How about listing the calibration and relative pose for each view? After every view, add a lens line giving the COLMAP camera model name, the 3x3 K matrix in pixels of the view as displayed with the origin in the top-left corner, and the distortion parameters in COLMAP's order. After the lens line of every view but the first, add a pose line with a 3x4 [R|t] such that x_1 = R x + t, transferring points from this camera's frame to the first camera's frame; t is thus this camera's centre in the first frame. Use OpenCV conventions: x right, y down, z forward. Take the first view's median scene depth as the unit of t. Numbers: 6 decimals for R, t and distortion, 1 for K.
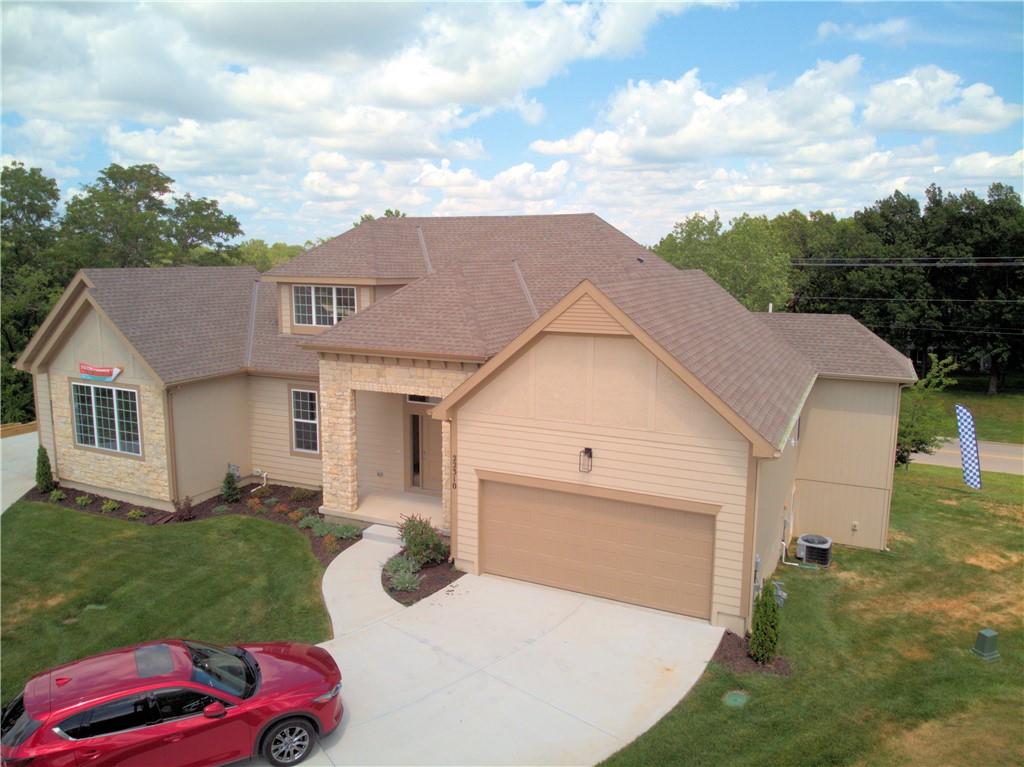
lens RADIAL K [[747.8, 0, 512.0], [0, 747.8, 383.5], [0, 0, 1]] dist [-0.012668, -0.006505]
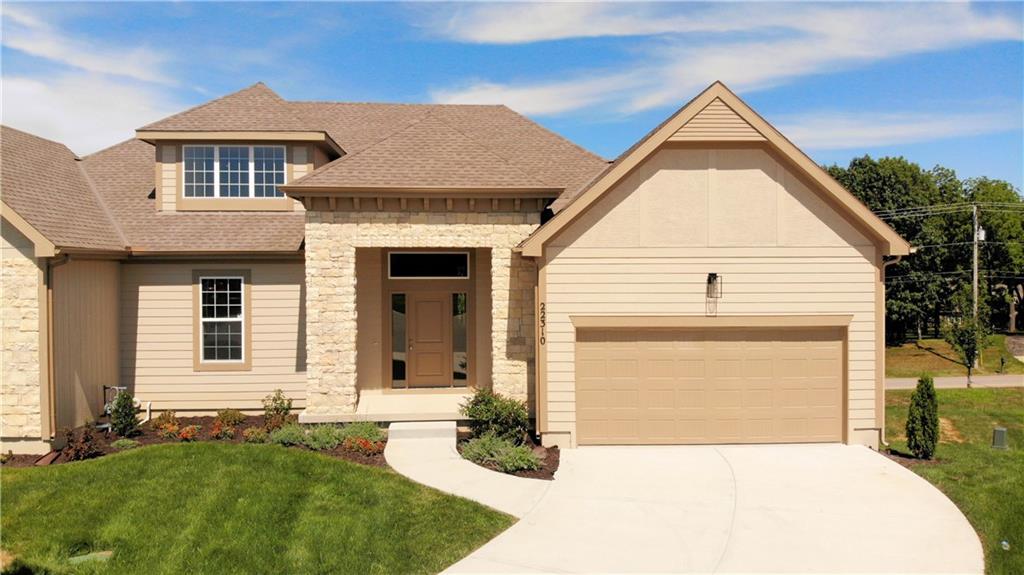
lens RADIAL K [[747.5, 0, 512.0], [0, 747.5, 287.5], [0, 0, 1]] dist [0.169599, -0.383260]
pose [[0.877263, -0.017499, 0.479690, -0.405120], [0.087103, 0.988548, -0.123233, 0.143370], [-0.472040, 0.149890, 0.868741, 0.221854]]
